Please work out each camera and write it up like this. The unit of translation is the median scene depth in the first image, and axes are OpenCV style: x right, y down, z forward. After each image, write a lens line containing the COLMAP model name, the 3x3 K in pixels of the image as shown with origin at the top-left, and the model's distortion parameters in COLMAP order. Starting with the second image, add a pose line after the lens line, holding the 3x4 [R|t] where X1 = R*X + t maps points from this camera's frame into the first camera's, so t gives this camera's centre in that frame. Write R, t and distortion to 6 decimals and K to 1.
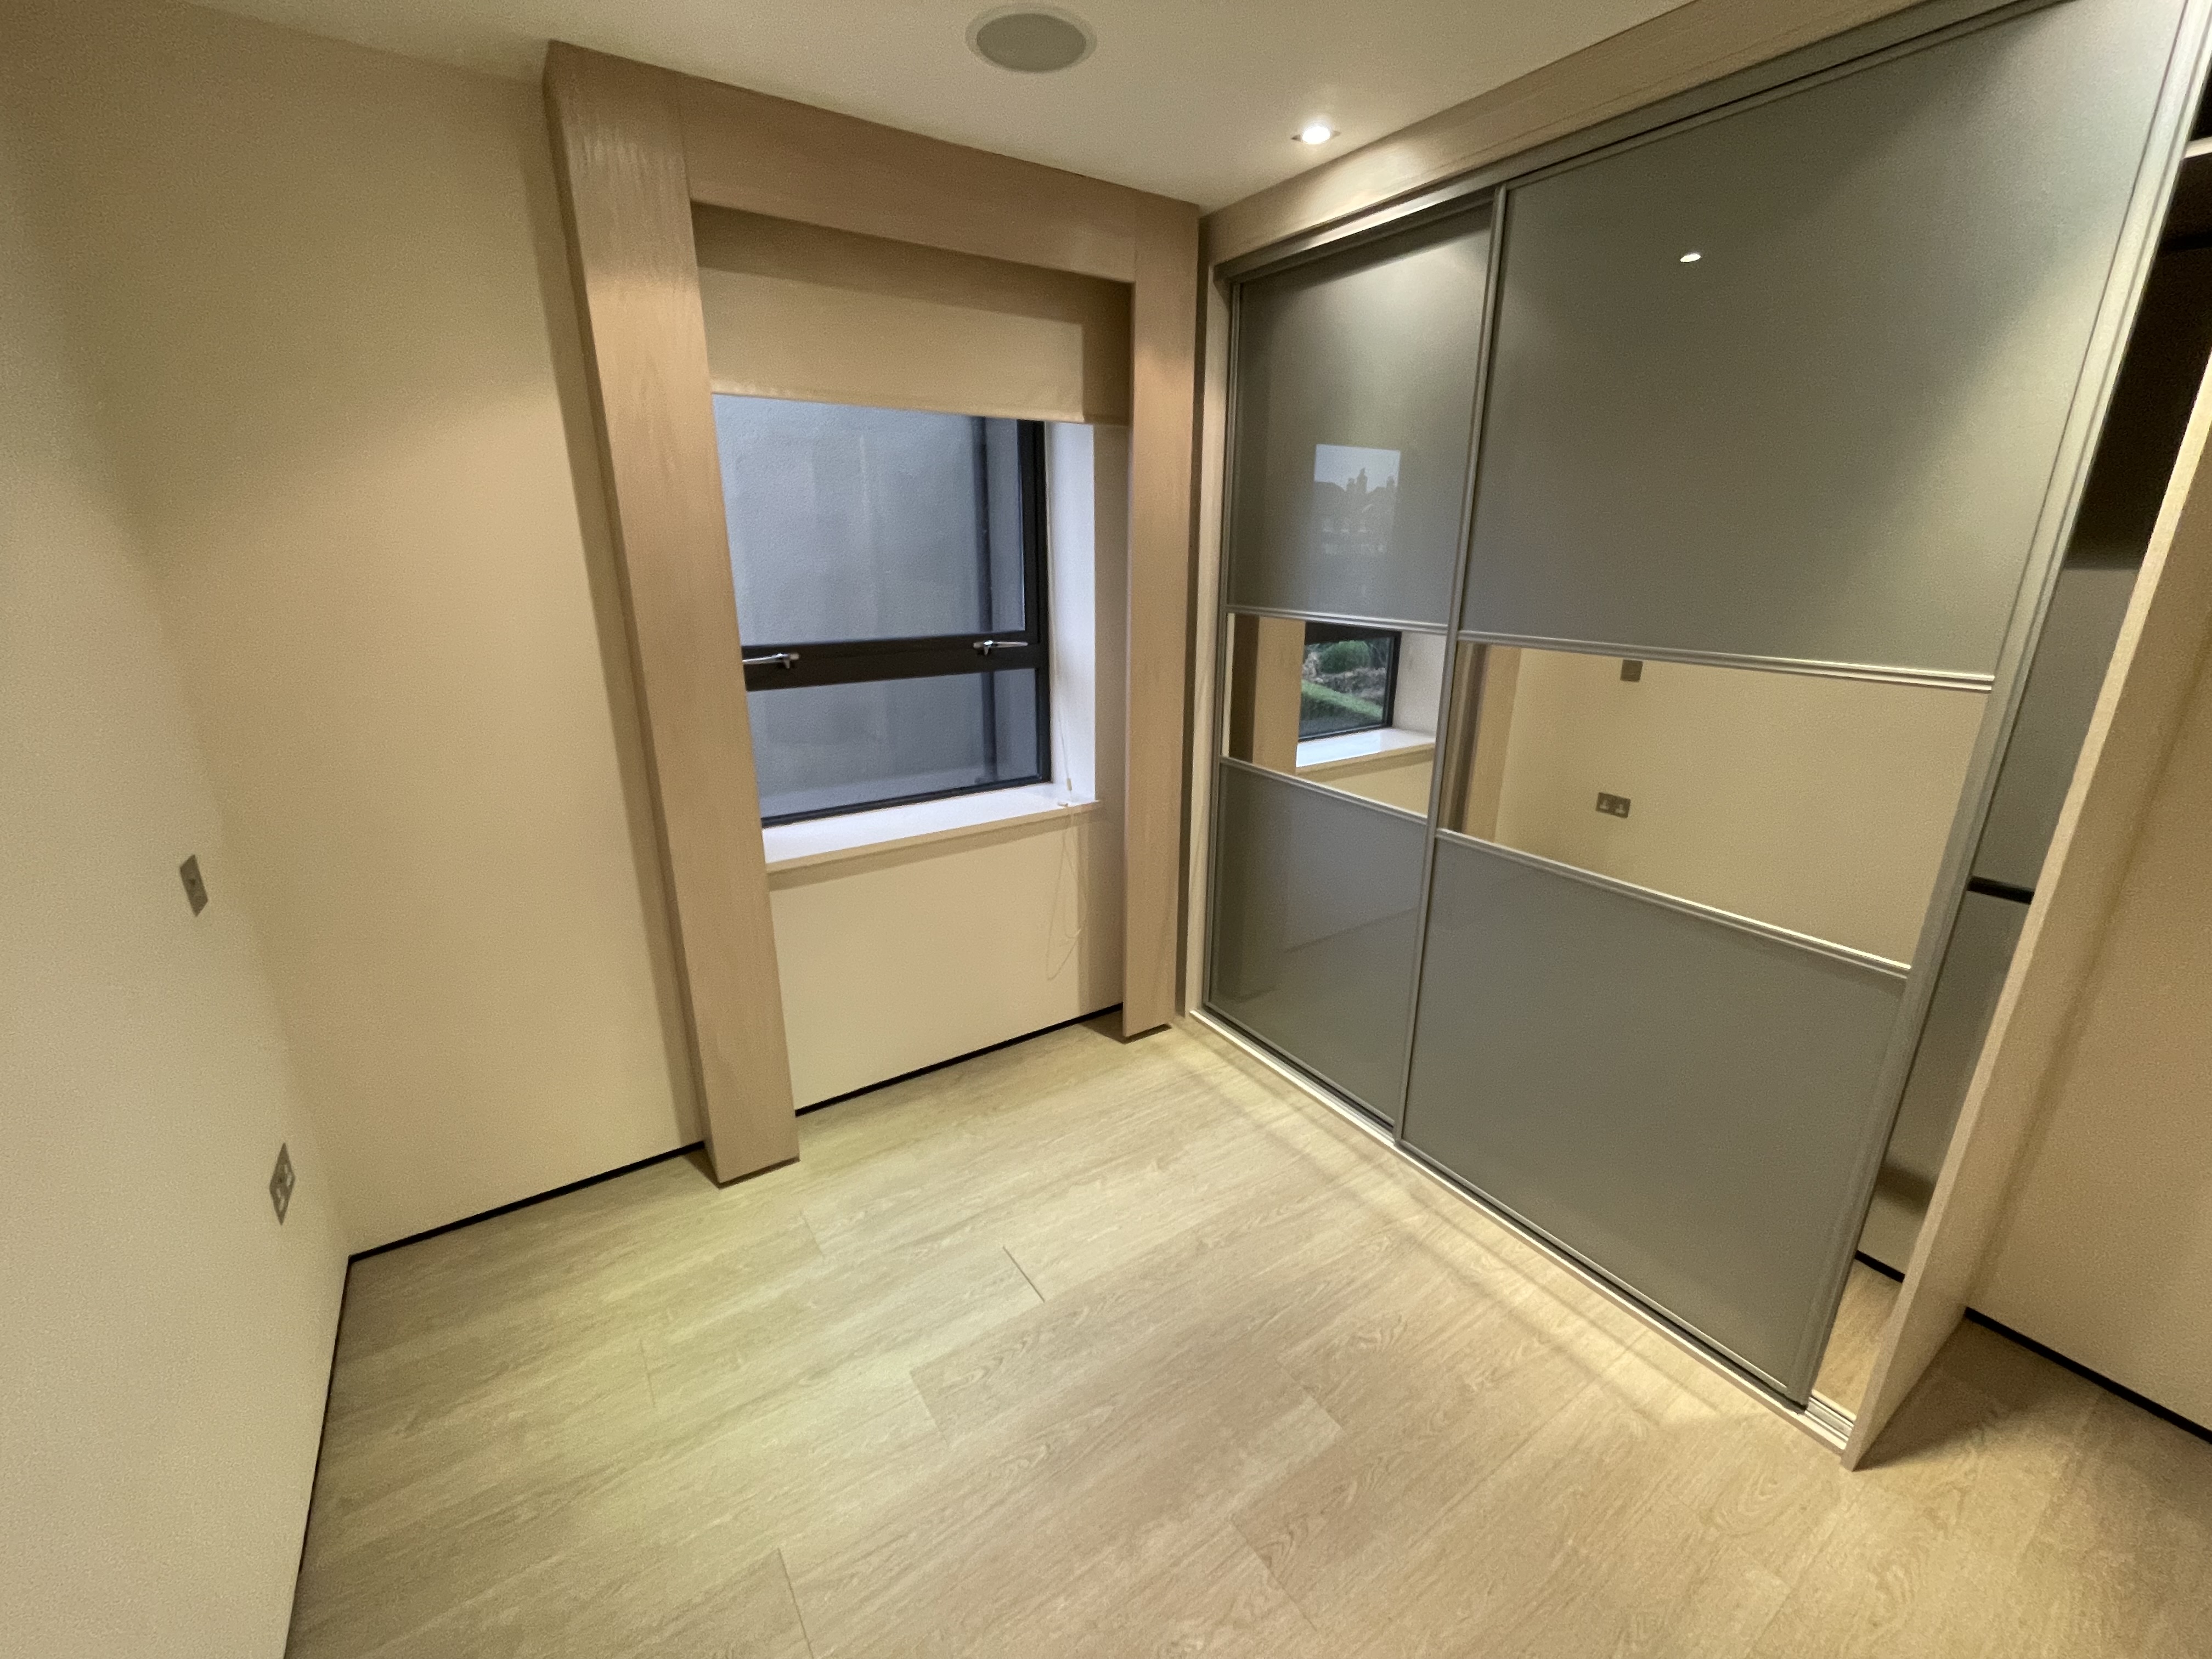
lens RADIAL K [[901.3, 0, 1092.6], [0, 901.3, 825.0], [0, 0, 1]] dist [-0.001986, -0.000492]
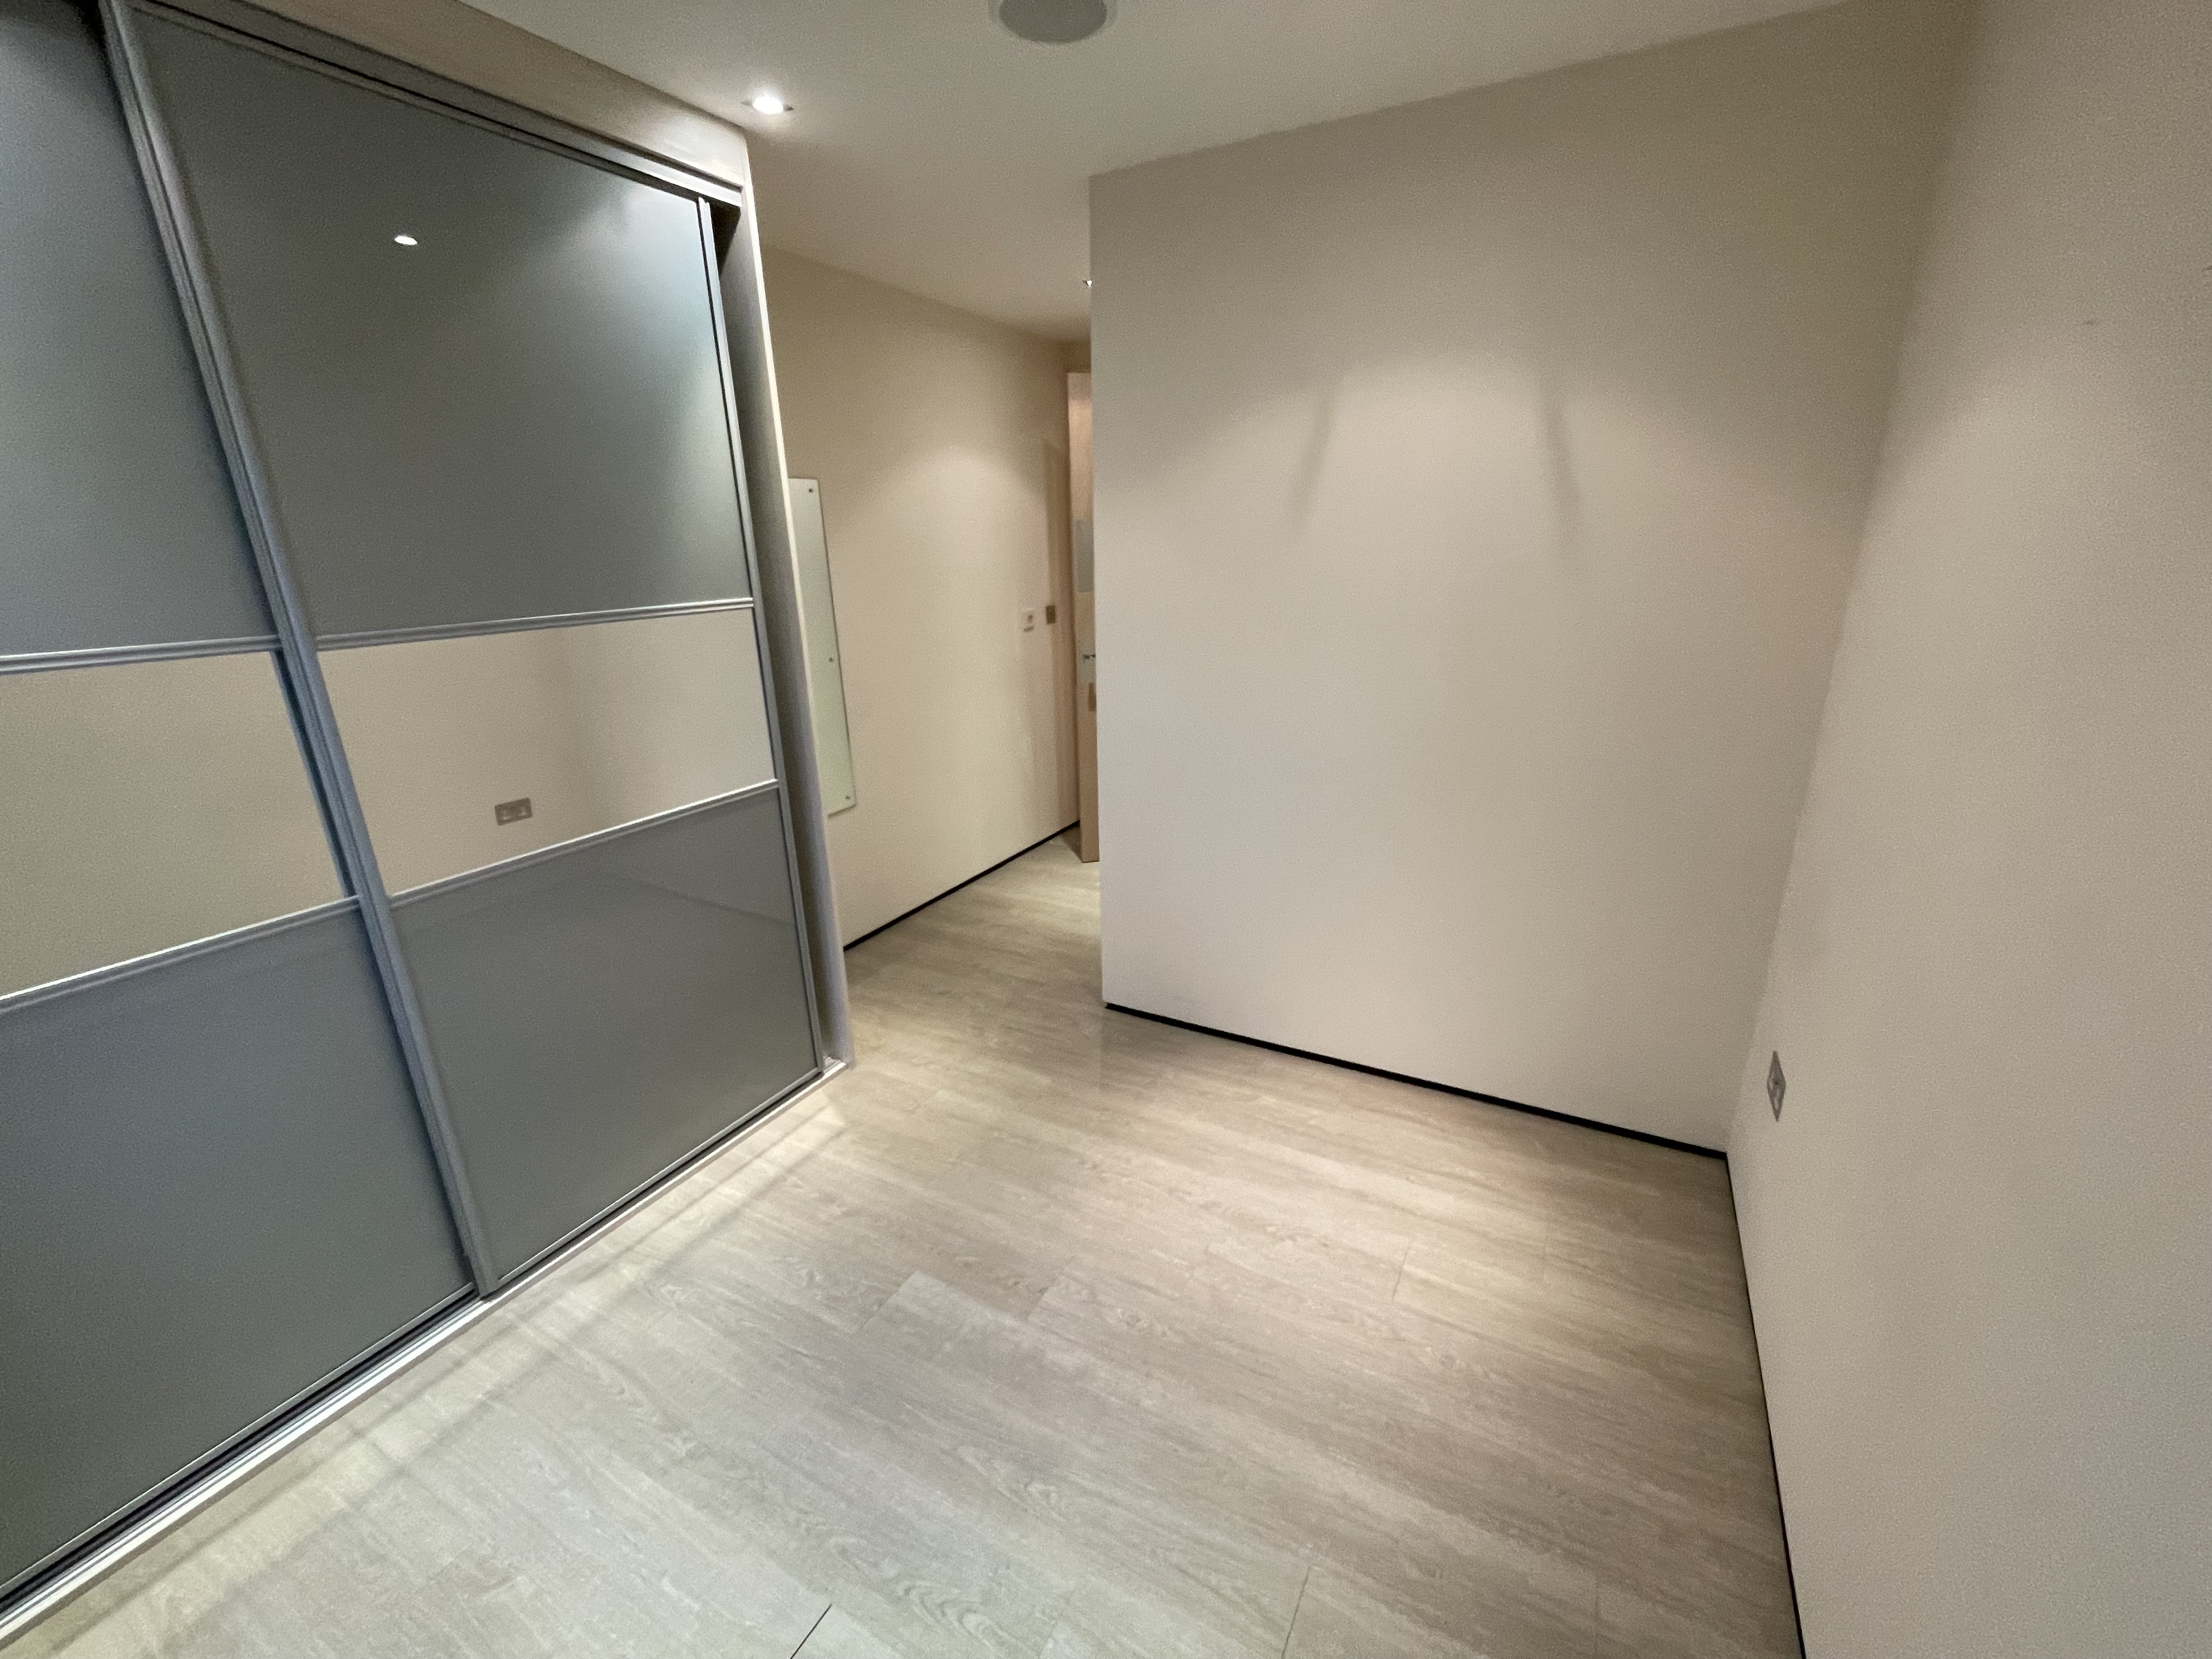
lens RADIAL K [[901.3, 0, 1093.5], [0, 901.3, 830.6], [0, 0, 1]] dist [-0.001986, -0.000492]
pose [[-0.462171, -0.266957, 0.845655, -0.642477], [0.284991, 0.858313, 0.426707, -0.252271], [-0.839749, 0.438216, -0.320607, 0.880443]]
